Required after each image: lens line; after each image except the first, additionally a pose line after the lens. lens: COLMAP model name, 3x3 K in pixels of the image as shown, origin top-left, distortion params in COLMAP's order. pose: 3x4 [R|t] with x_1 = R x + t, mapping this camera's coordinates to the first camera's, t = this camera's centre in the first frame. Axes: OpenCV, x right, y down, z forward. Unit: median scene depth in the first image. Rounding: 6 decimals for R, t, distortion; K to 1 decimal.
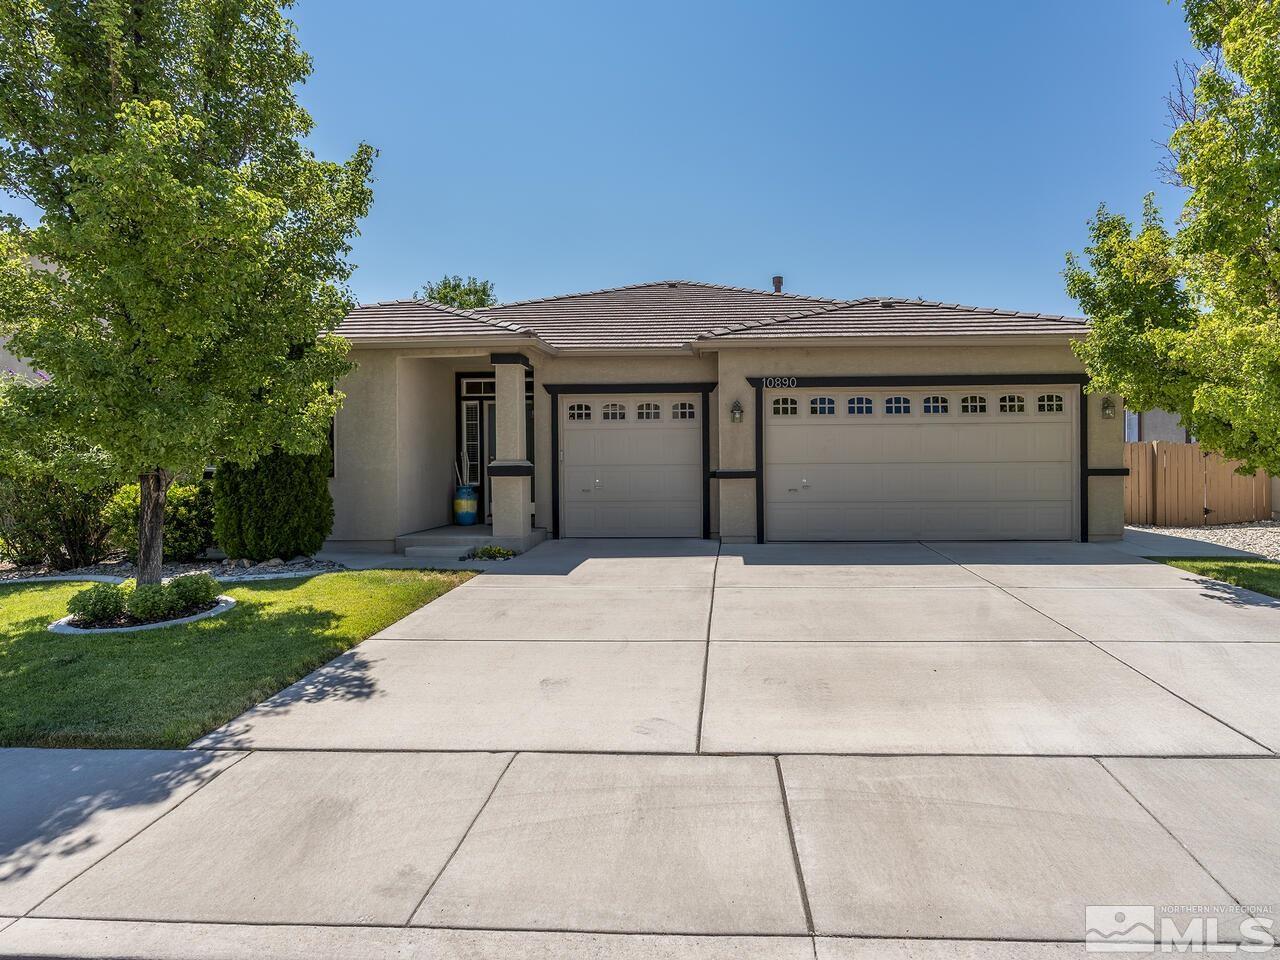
lens RADIAL K [[650.0, 0, 636.0], [0, 650.0, 474.8], [0, 0, 1]] dist [-0.004400, 0.002346]
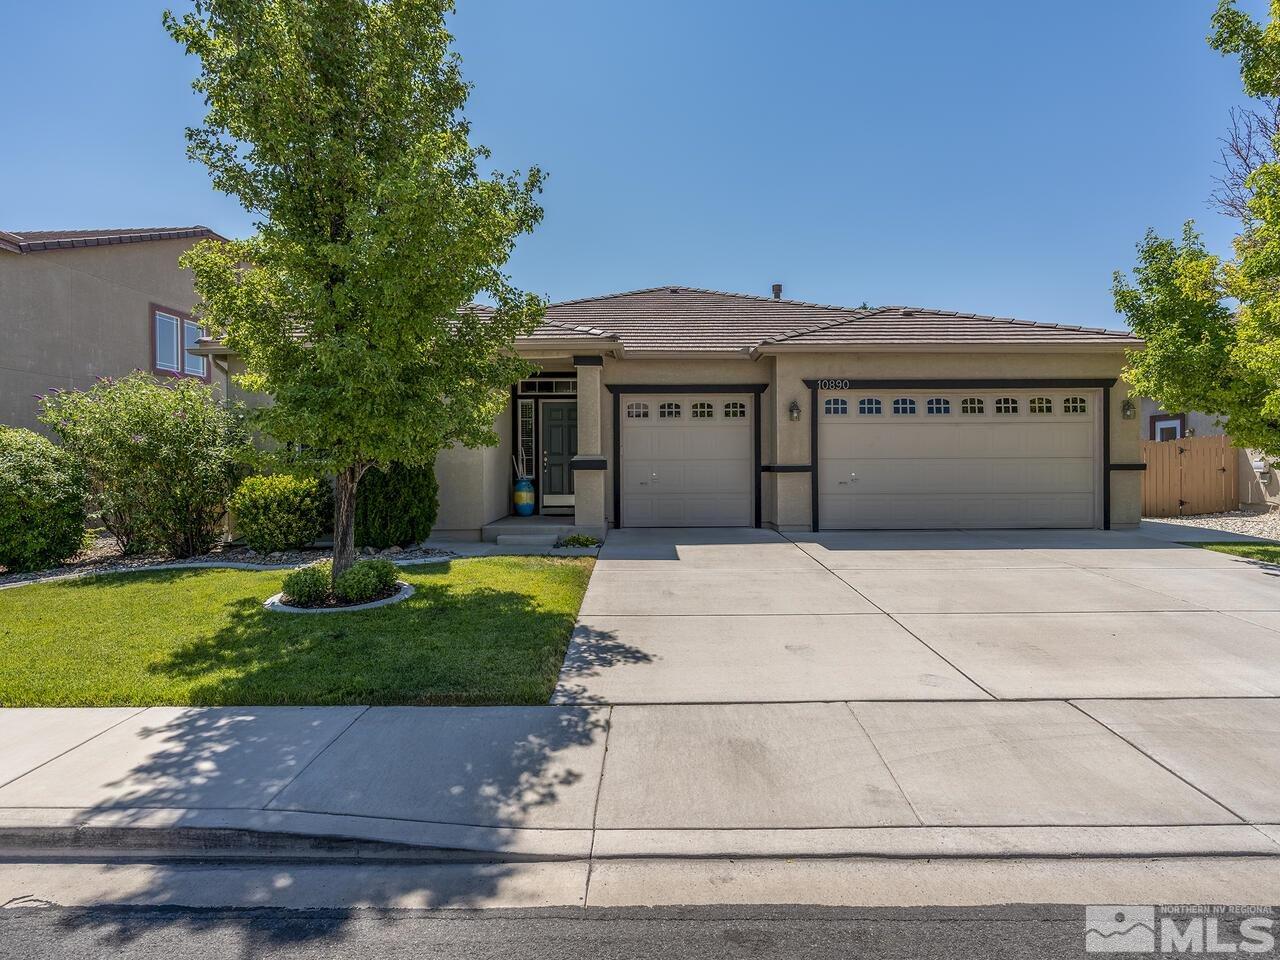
lens RADIAL K [[618.3, 0, 640.0], [0, 618.3, 470.3], [0, 0, 1]] dist [-0.000877, 0.000739]
pose [[0.999094, 0.001775, 0.042528, -0.152349], [-0.001832, 0.999997, 0.001299, 0.001469], [-0.042525, -0.001375, 0.999094, -0.026700]]
